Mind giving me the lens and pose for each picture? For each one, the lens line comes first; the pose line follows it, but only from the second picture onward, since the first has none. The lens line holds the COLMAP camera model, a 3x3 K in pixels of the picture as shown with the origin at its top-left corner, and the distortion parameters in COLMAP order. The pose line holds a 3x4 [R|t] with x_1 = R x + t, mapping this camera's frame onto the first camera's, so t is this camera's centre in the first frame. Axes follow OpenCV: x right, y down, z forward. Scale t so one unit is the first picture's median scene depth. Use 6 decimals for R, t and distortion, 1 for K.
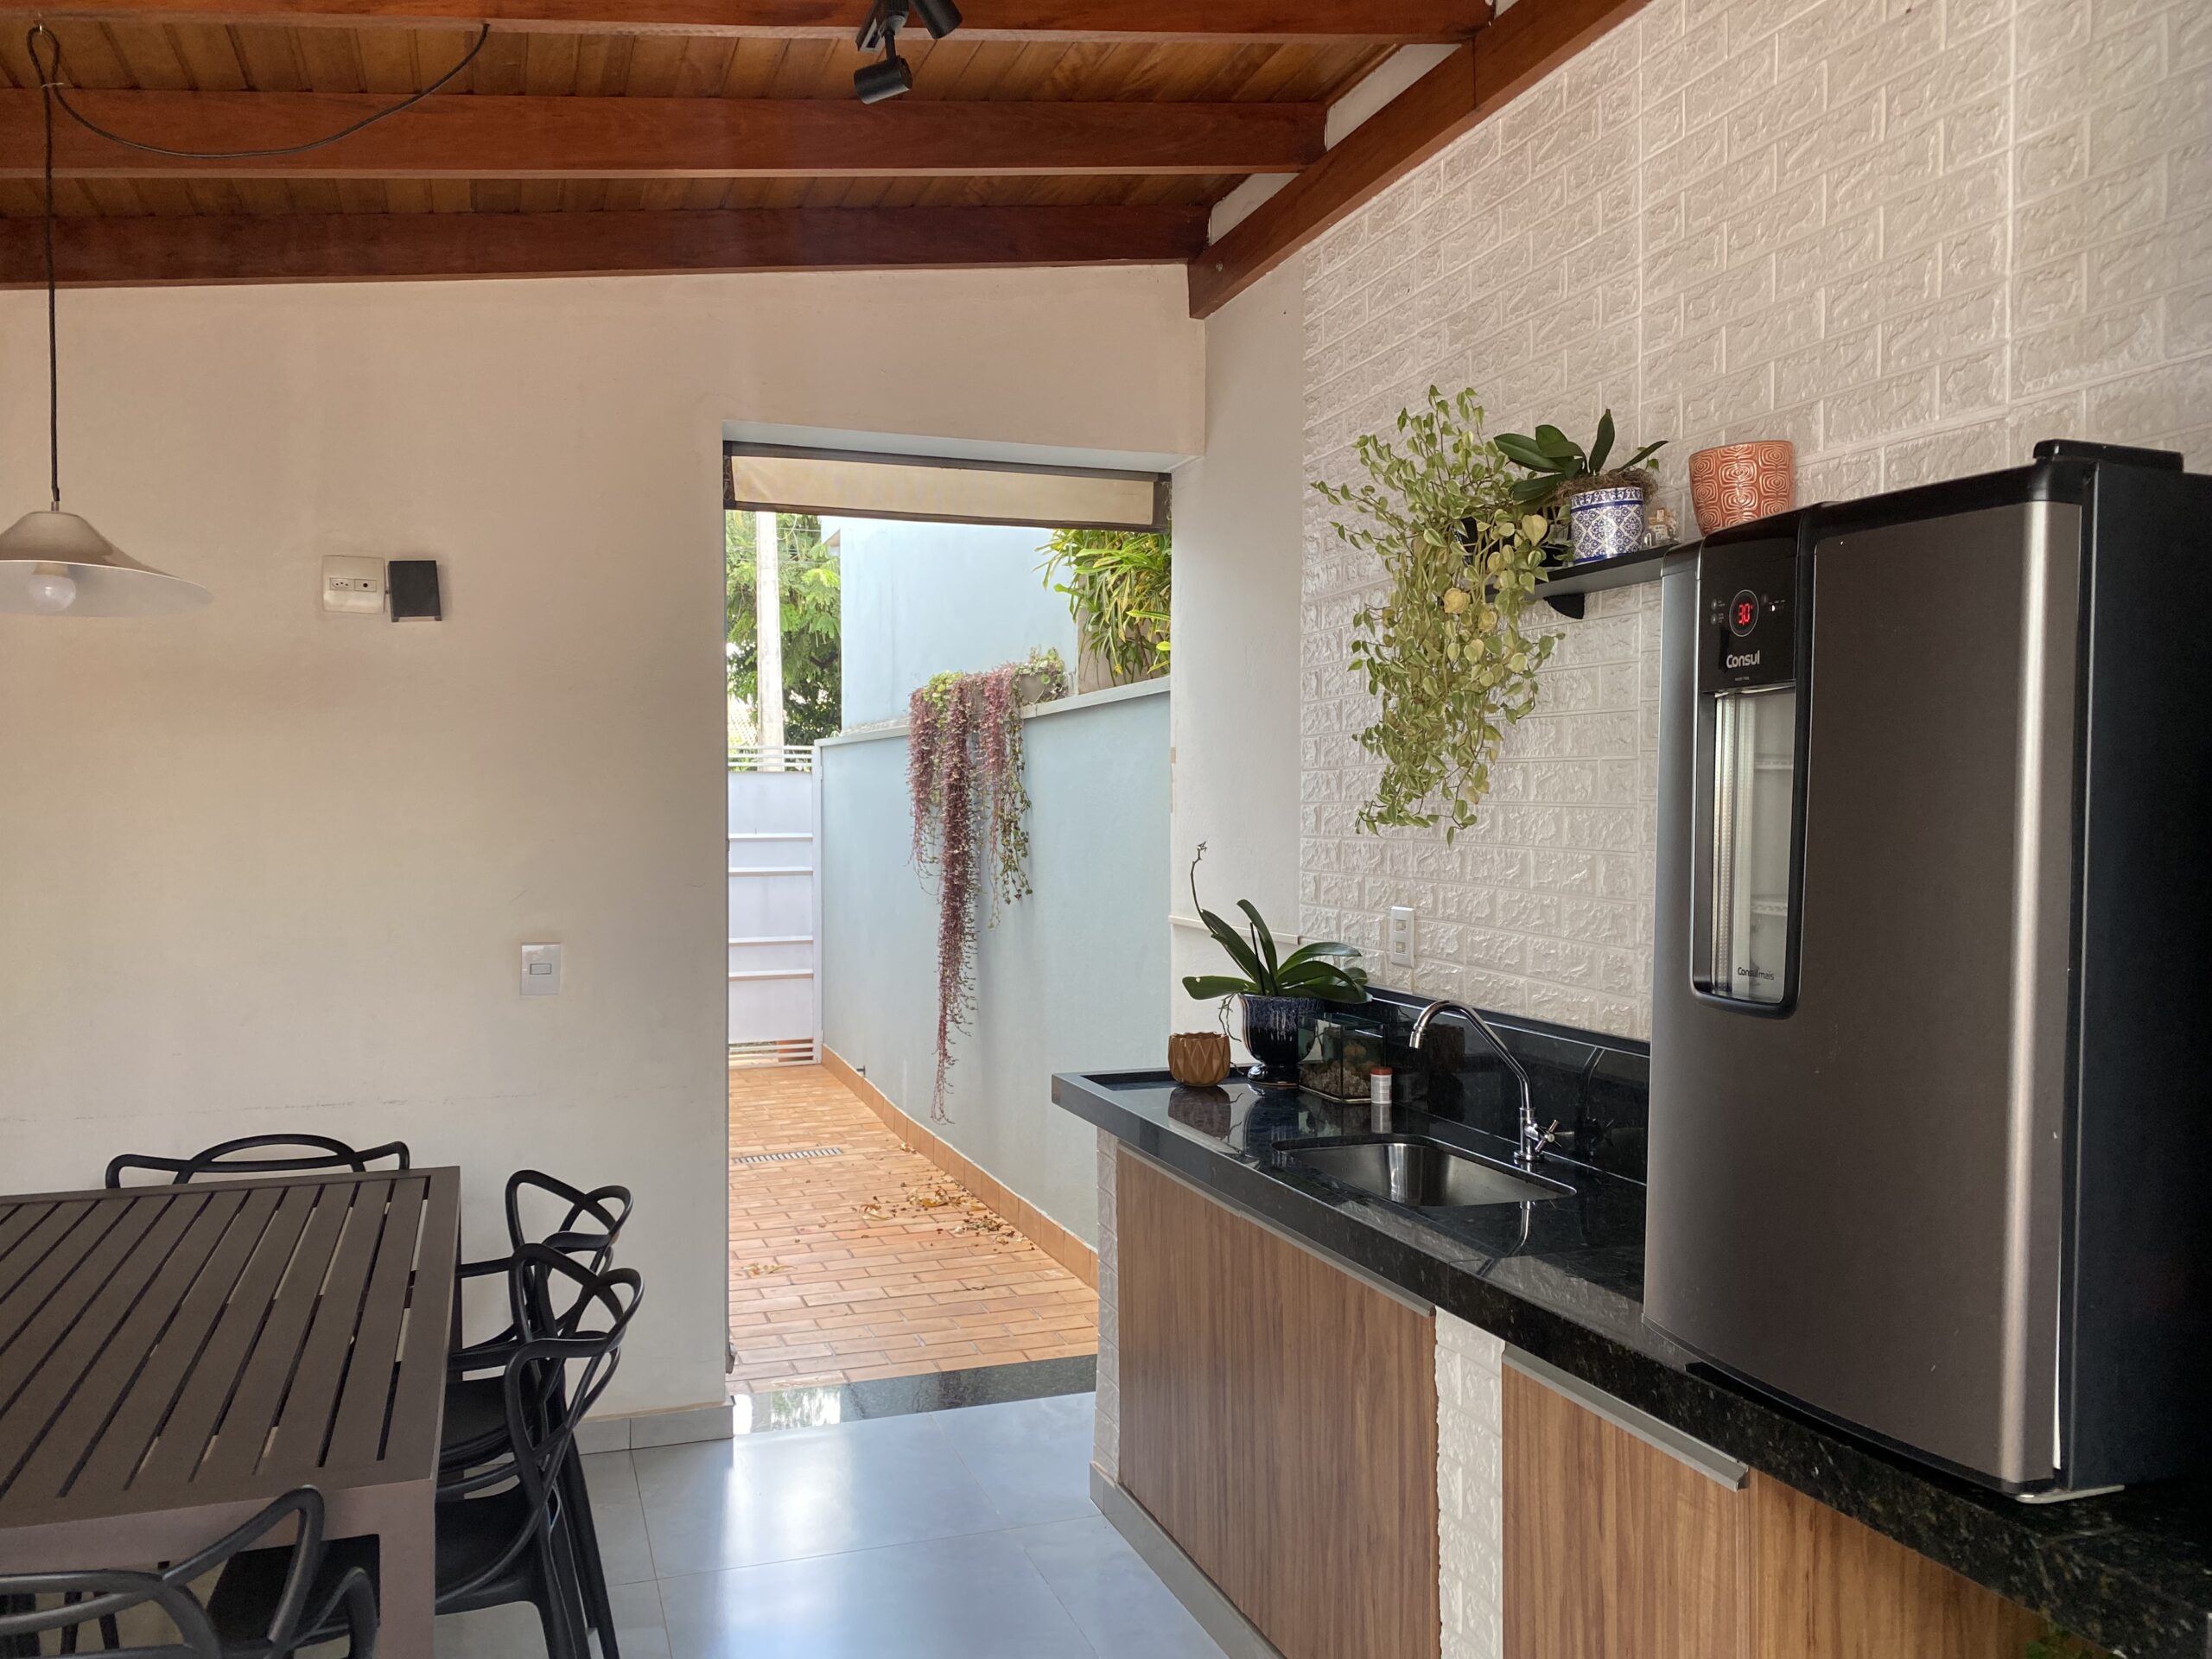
lens RADIAL K [[1679.7, 0, 1094.2], [0, 1679.7, 833.7], [0, 0, 1]] dist [0.008680, 0.004984]
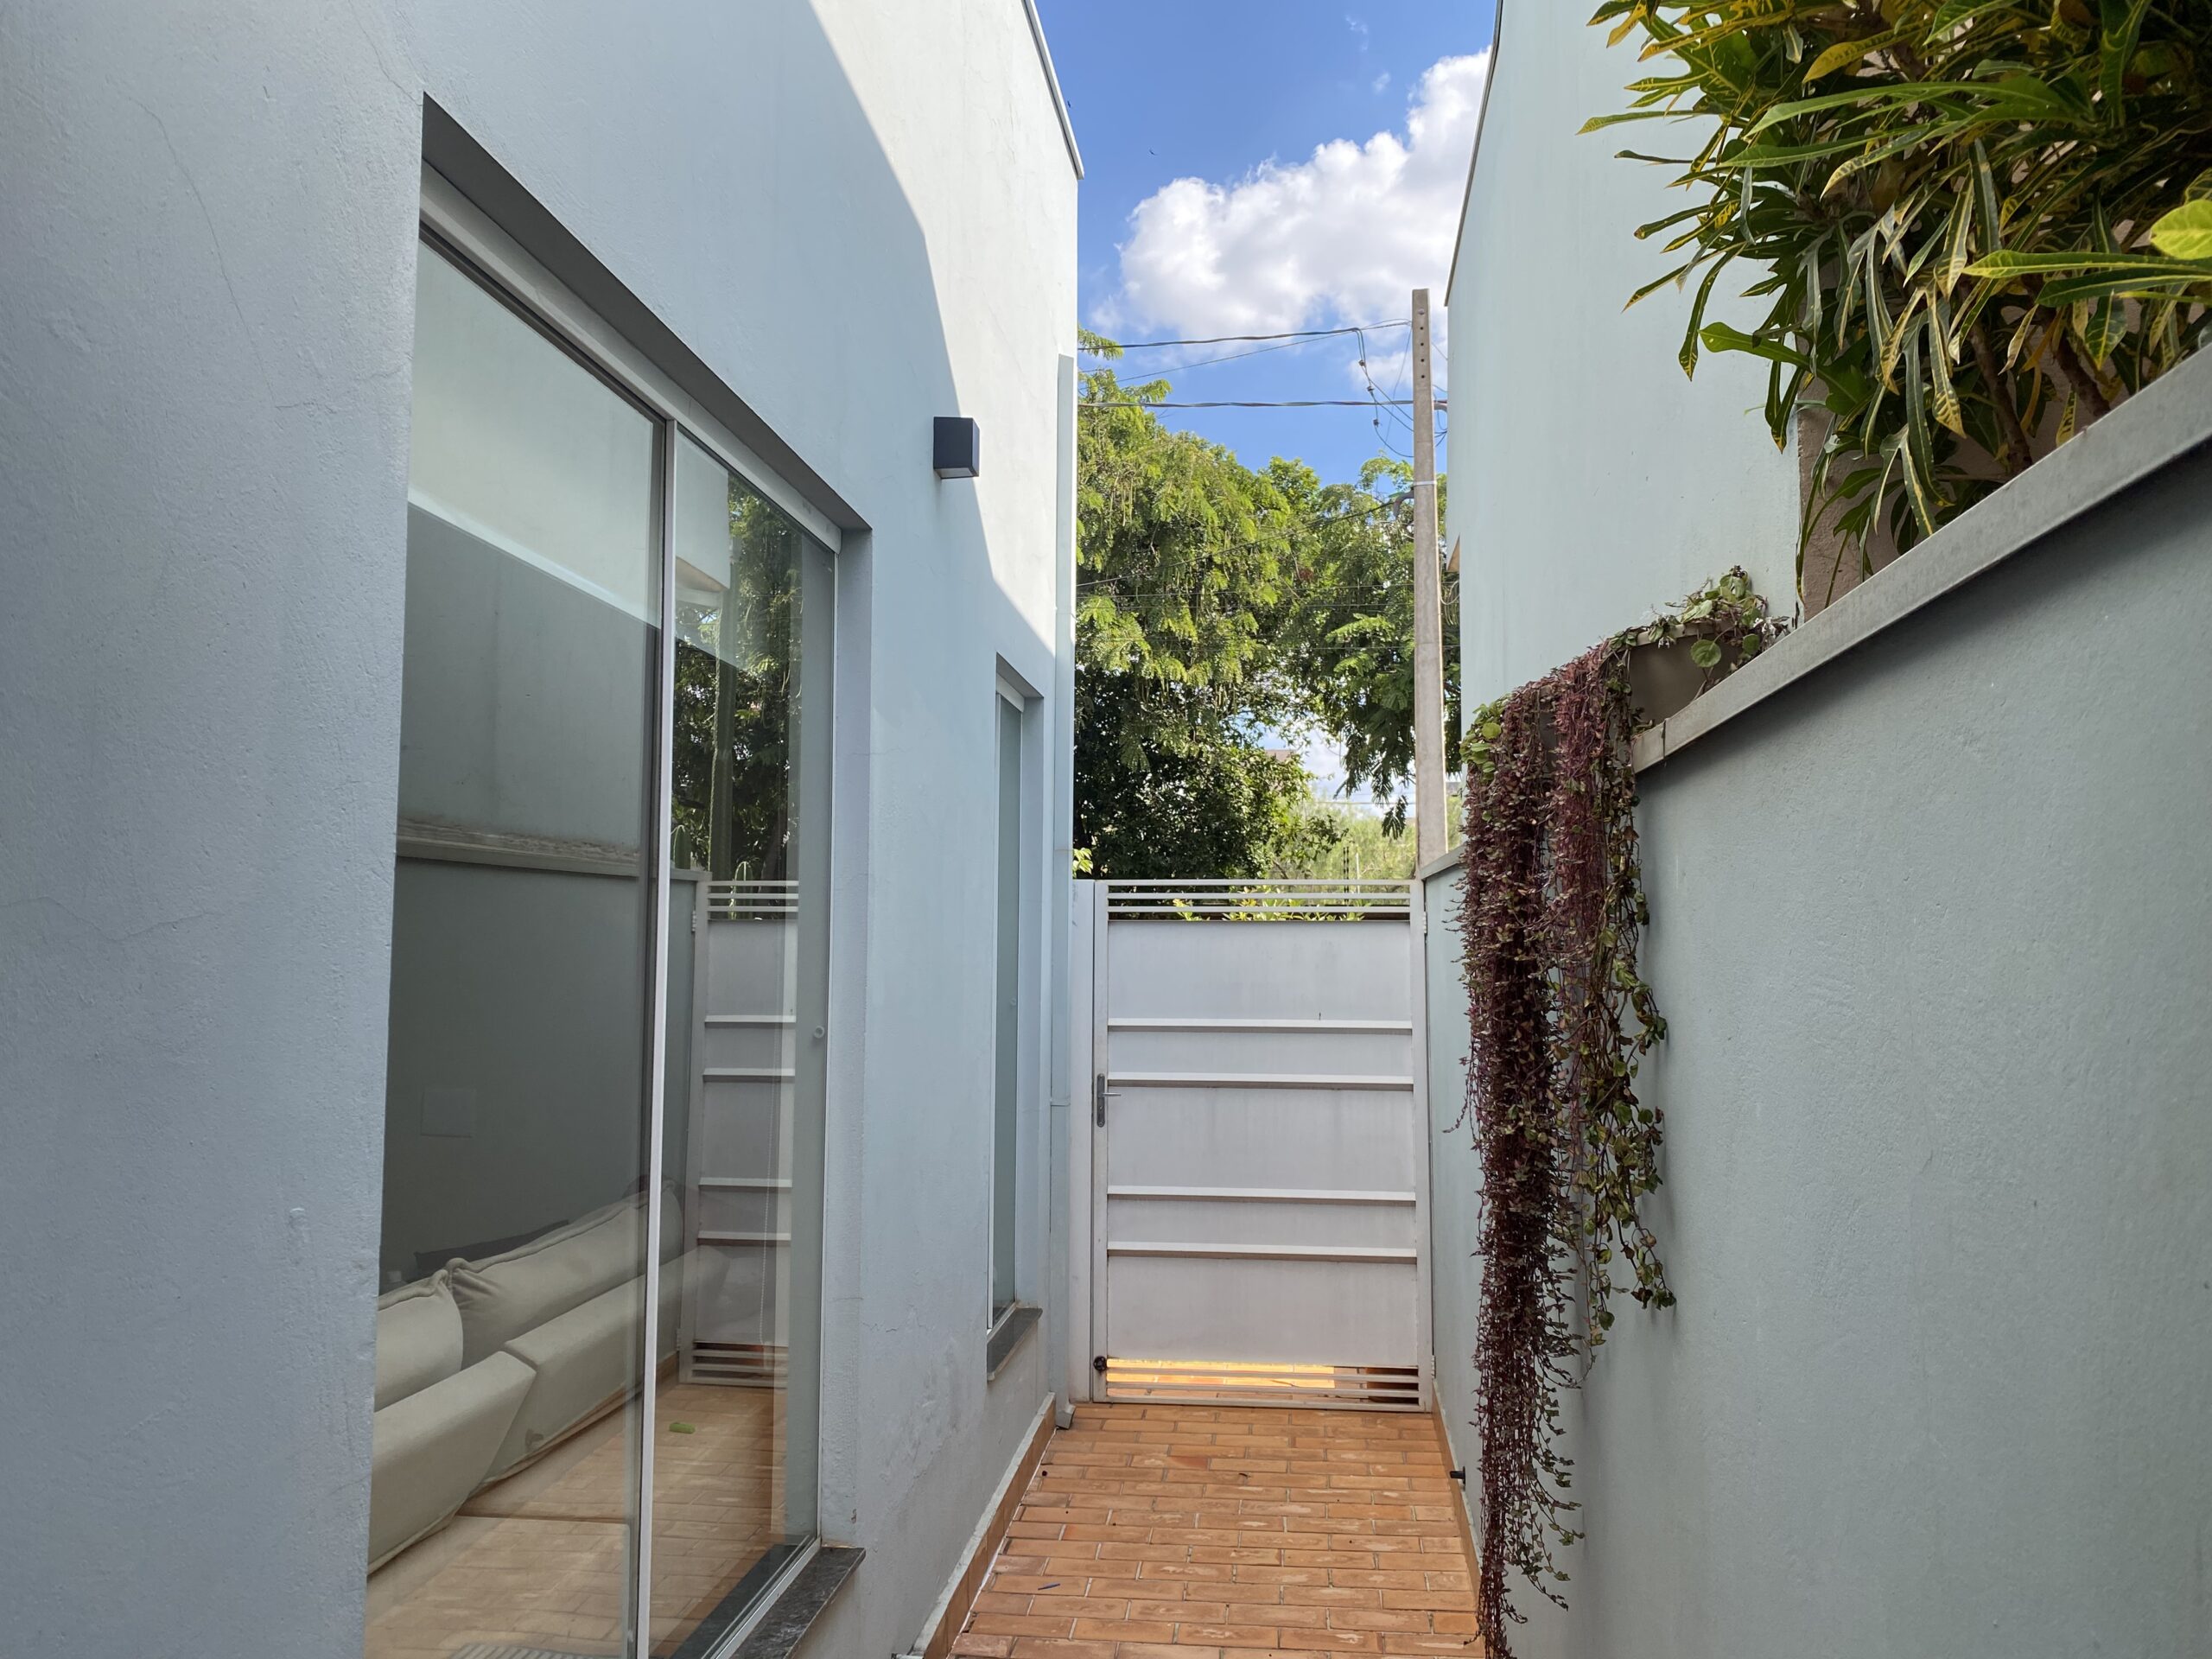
lens RADIAL K [[1690.5, 0, 1100.6], [0, 1690.5, 823.8], [0, 0, 1]] dist [0.007342, 0.001314]
pose [[0.891418, -0.031770, -0.452067, 0.013517], [-0.008352, 0.996218, -0.086481, -0.025555], [0.453105, 0.080867, 0.887782, 0.595384]]
